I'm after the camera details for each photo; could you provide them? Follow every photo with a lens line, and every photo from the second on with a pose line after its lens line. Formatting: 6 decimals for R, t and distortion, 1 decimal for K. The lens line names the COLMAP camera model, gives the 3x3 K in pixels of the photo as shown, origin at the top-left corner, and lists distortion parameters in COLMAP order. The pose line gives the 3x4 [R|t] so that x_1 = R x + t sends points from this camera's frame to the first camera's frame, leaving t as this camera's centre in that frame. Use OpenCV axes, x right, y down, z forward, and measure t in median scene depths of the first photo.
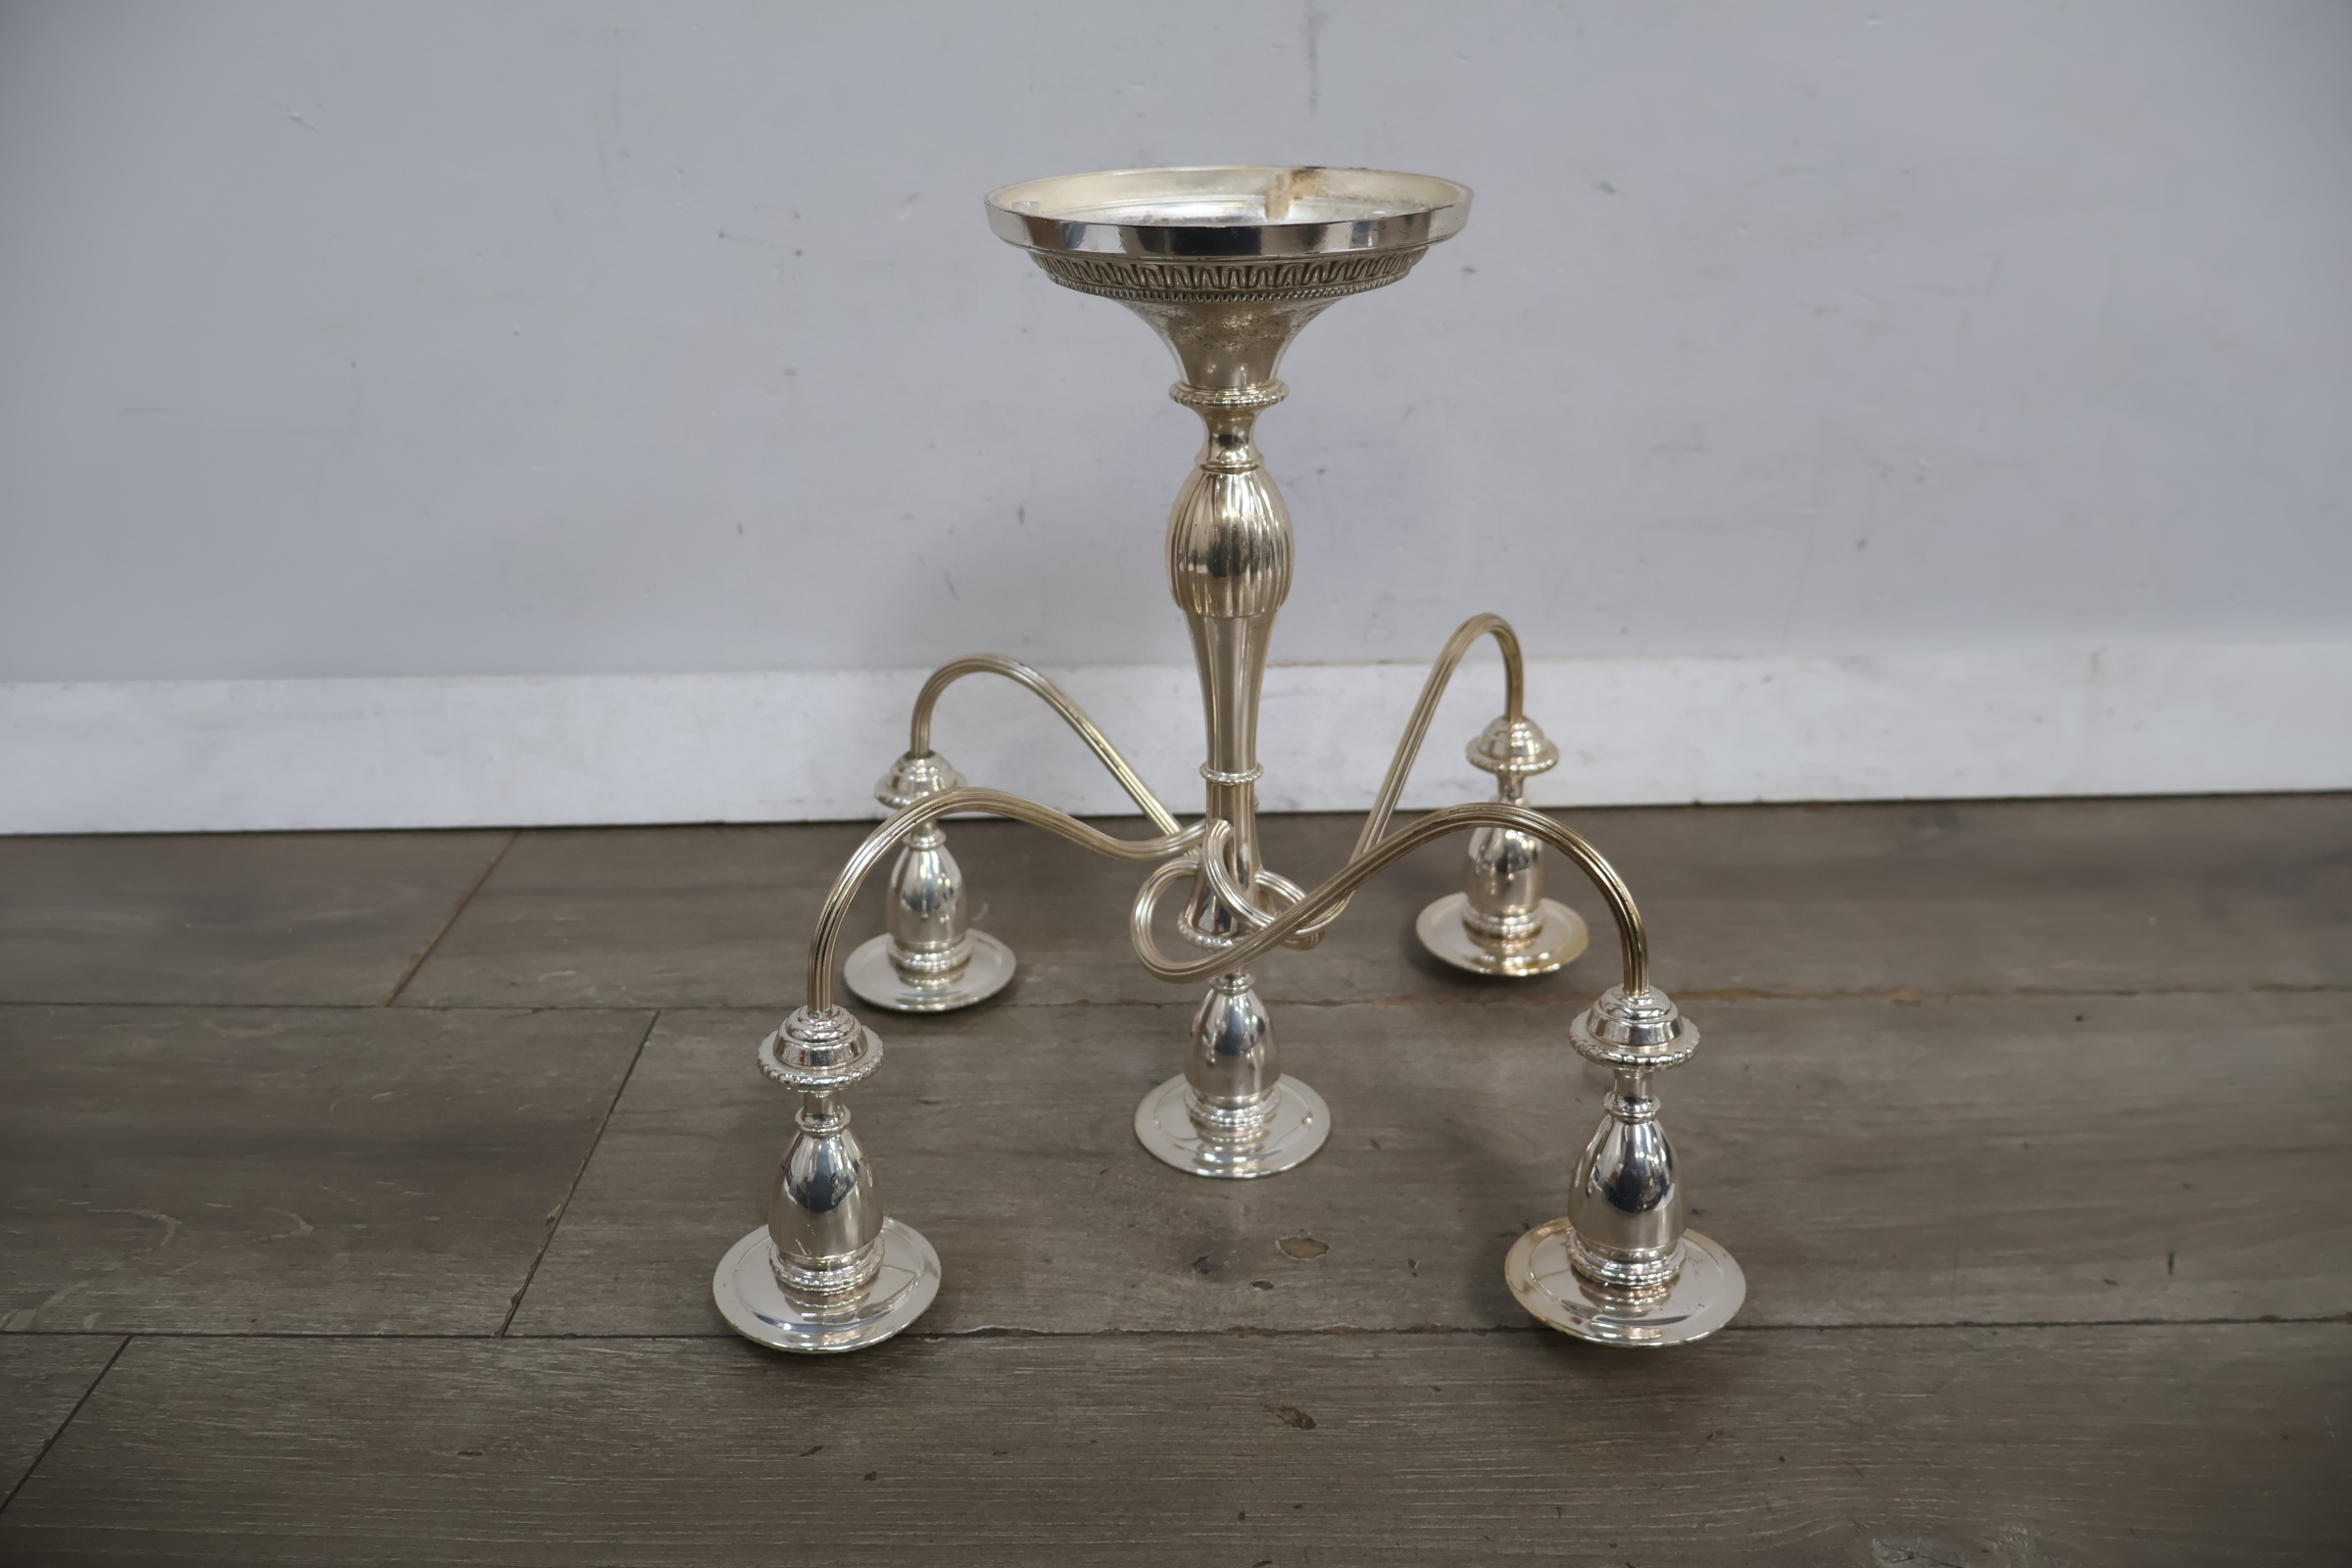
lens RADIAL K [[1978.6, 0, 1176.0], [0, 1978.6, 784.0], [0, 0, 1]] dist [0.003861, 0.009687]
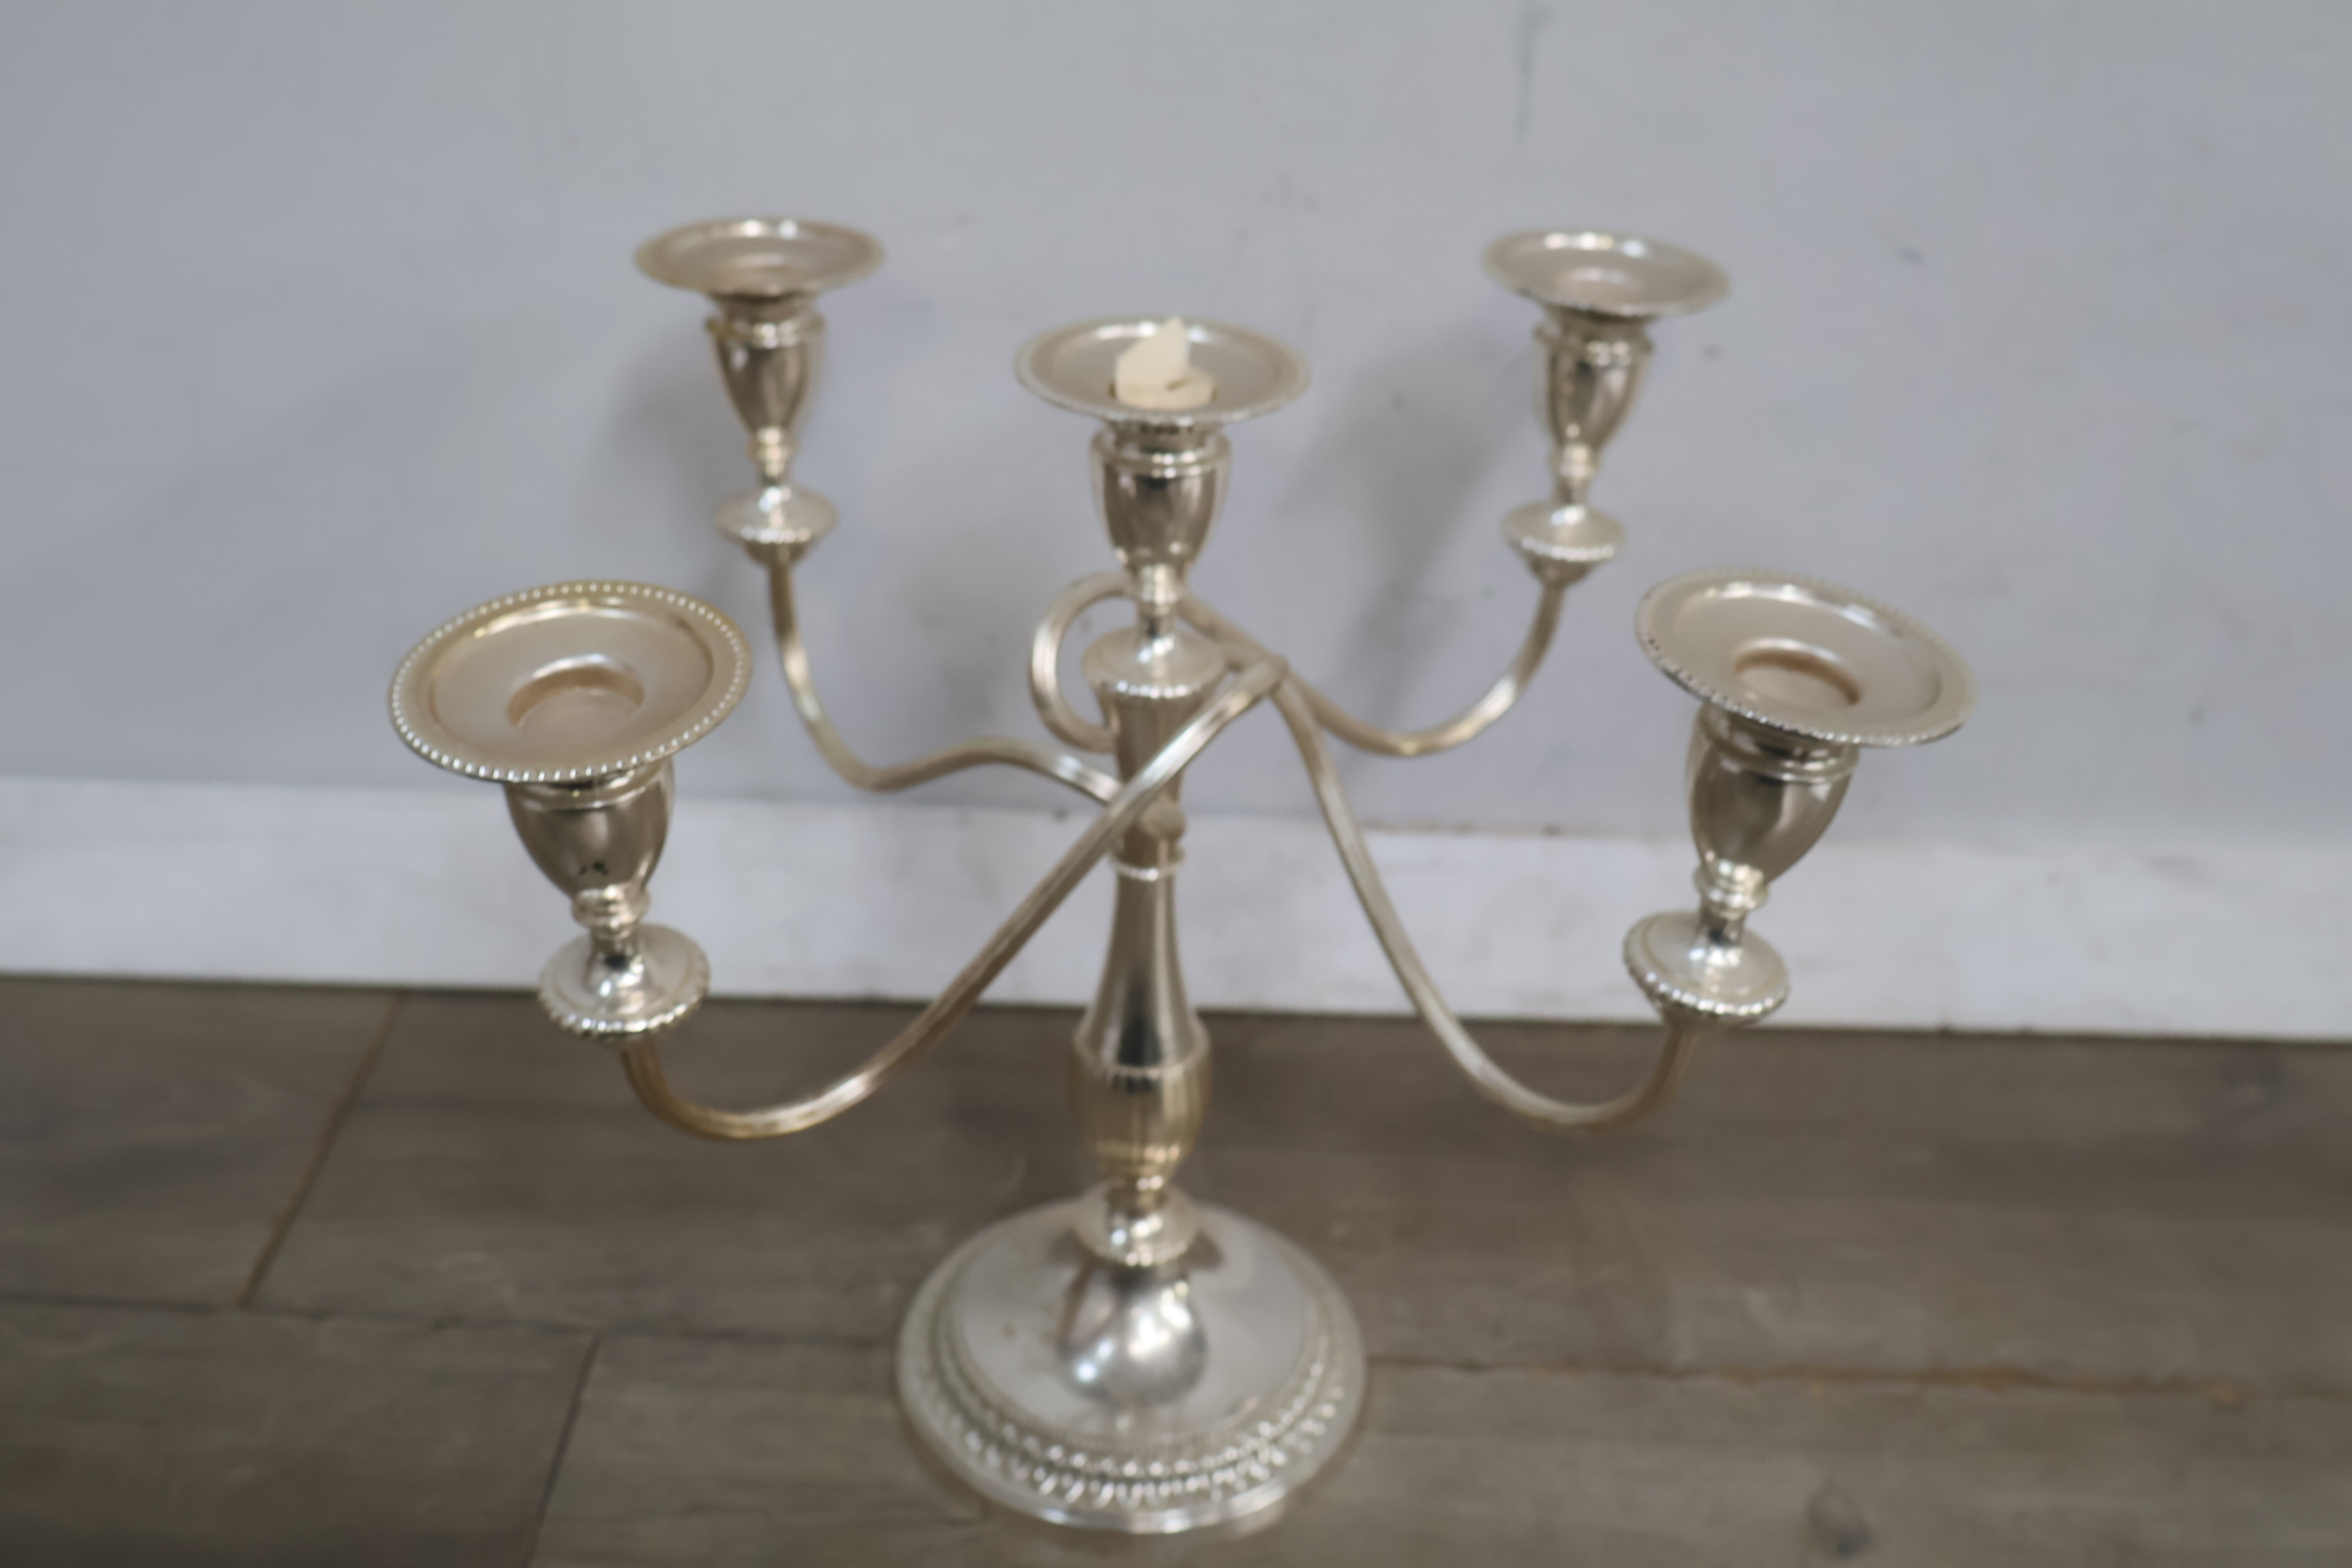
lens RADIAL K [[2428.4, 0, 1167.9], [0, 2428.4, 785.3], [0, 0, 1]] dist [0.010741, -0.010039]
pose [[0.998766, 0.049072, 0.007677, -0.065686], [-0.049636, 0.991689, 0.118700, -0.241787], [-0.001788, -0.118935, 0.992900, 0.102425]]
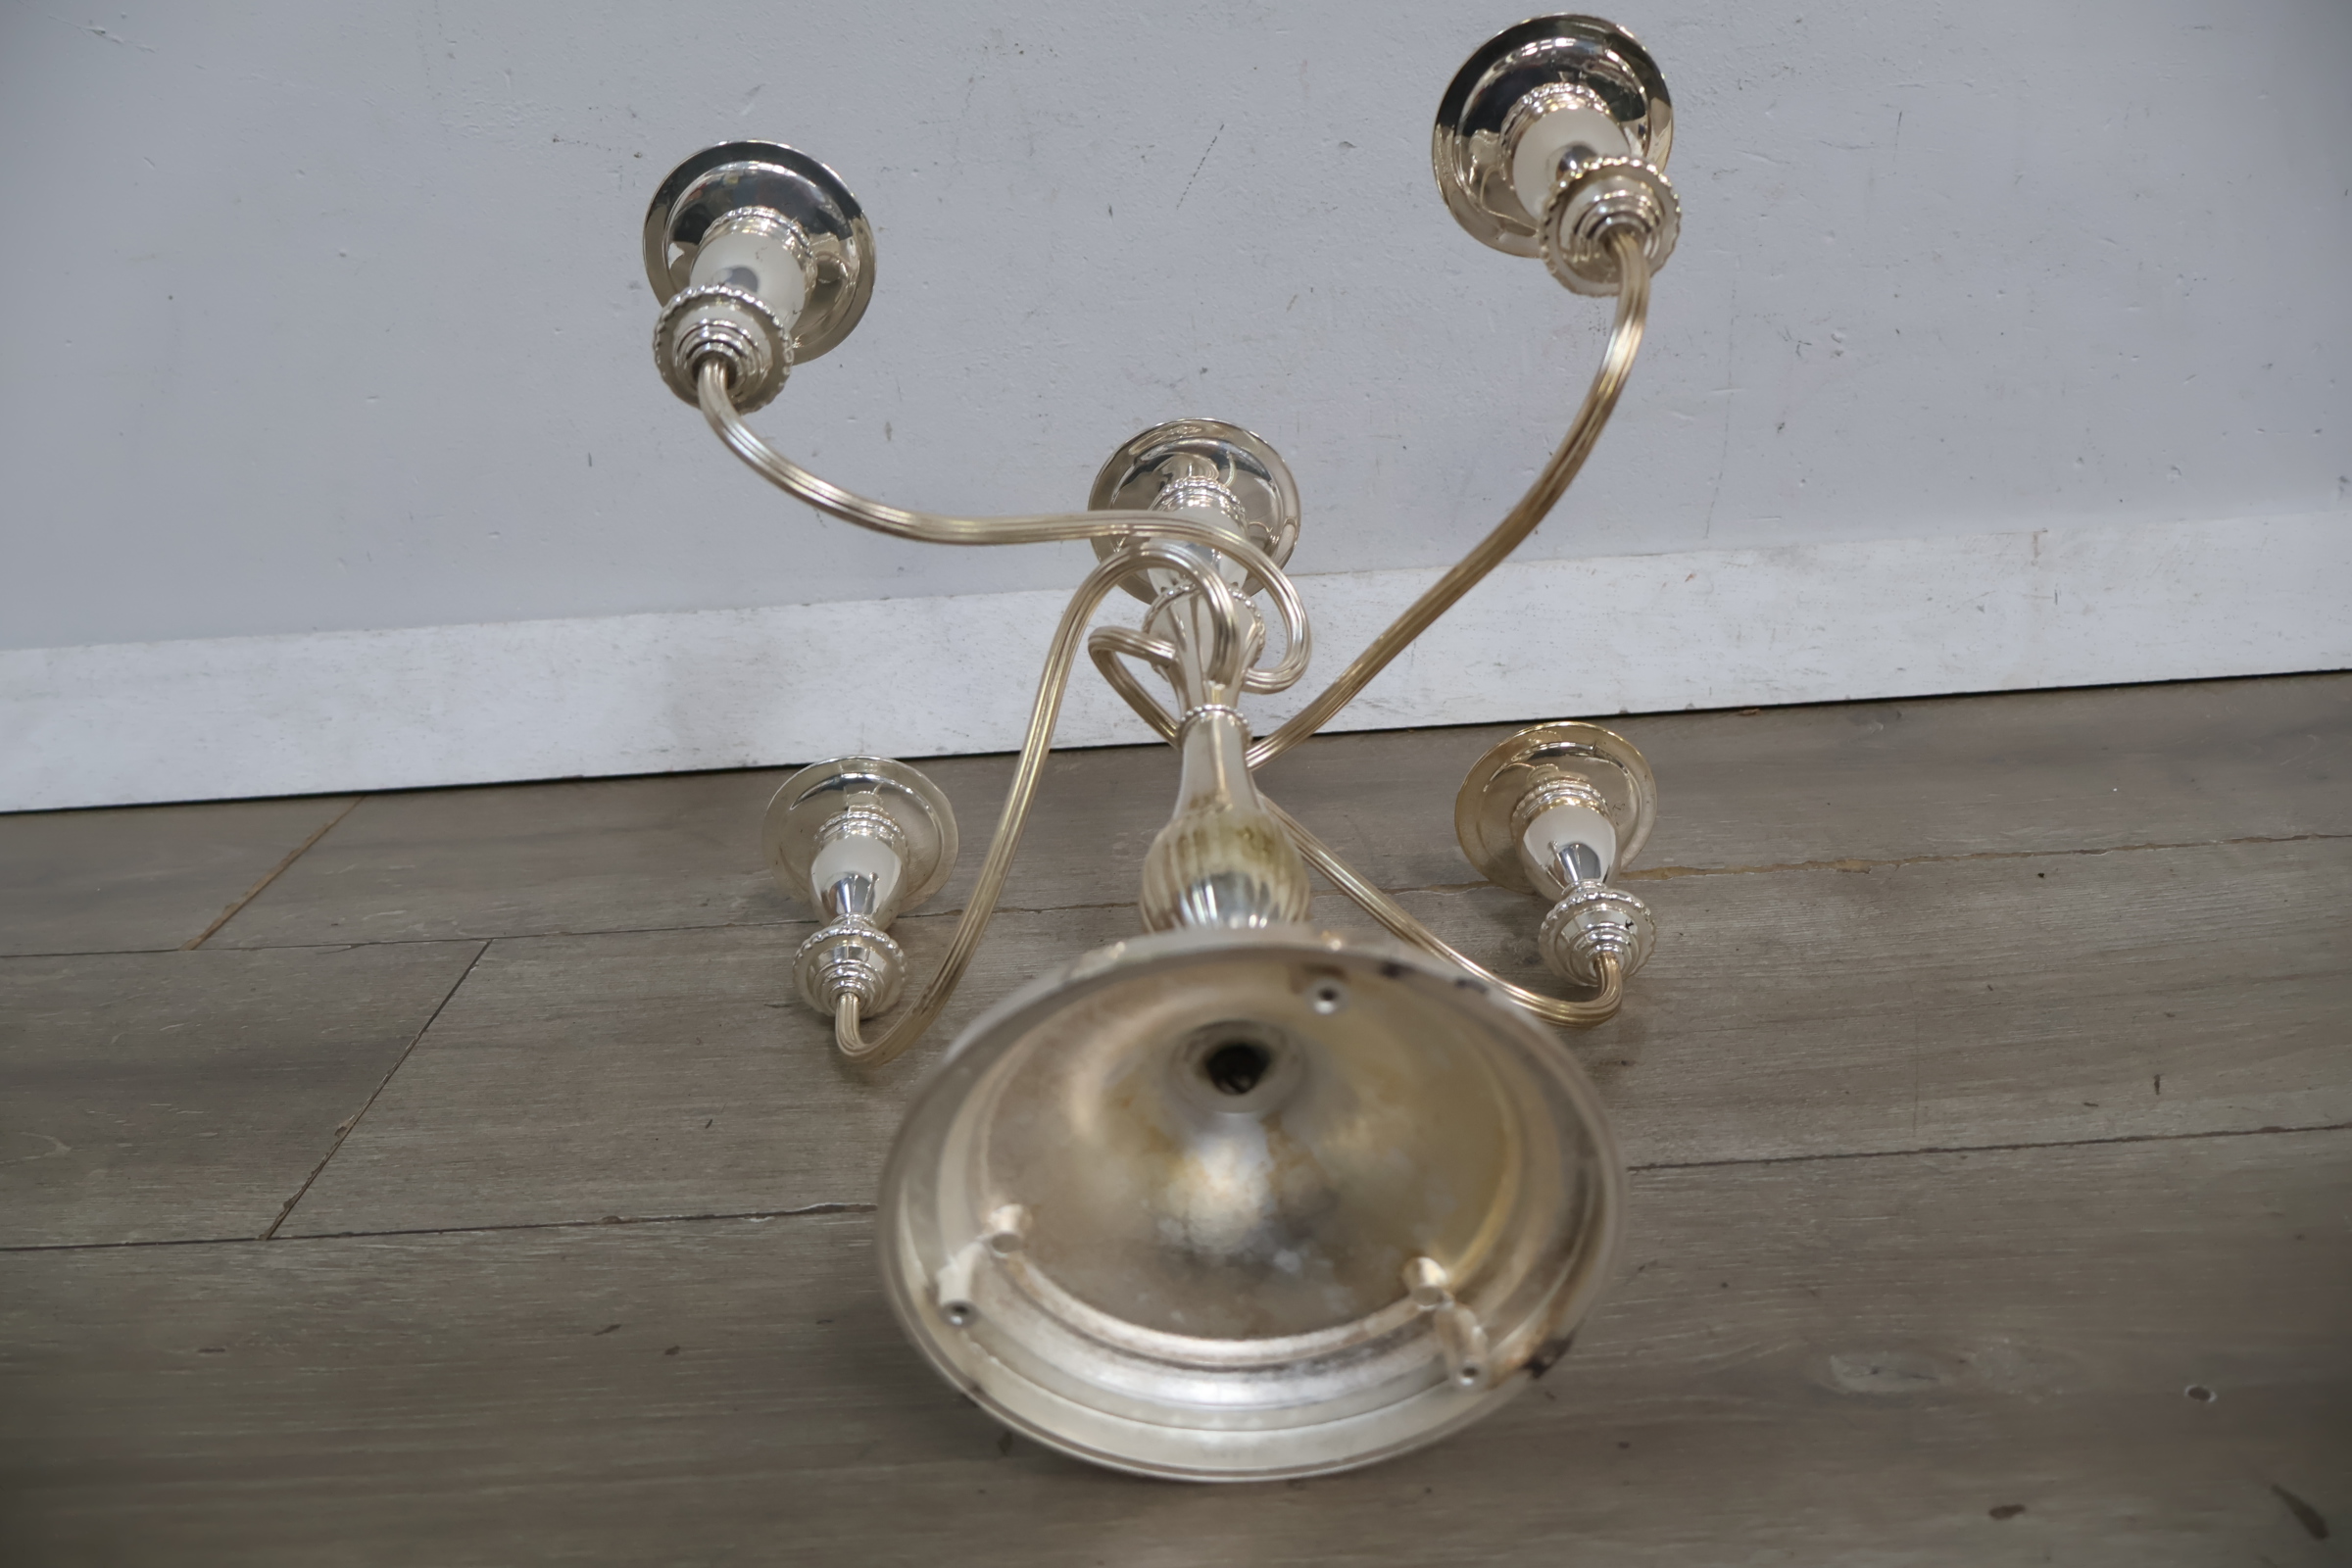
lens RADIAL K [[1971.7, 0, 1161.2], [0, 1971.7, 795.5], [0, 0, 1]] dist [0.005432, 0.004935]
pose [[0.999093, -0.042005, 0.006947, 0.048620], [0.042381, 0.996767, -0.068254, 0.136849], [-0.004057, 0.068486, 0.997644, 0.097040]]
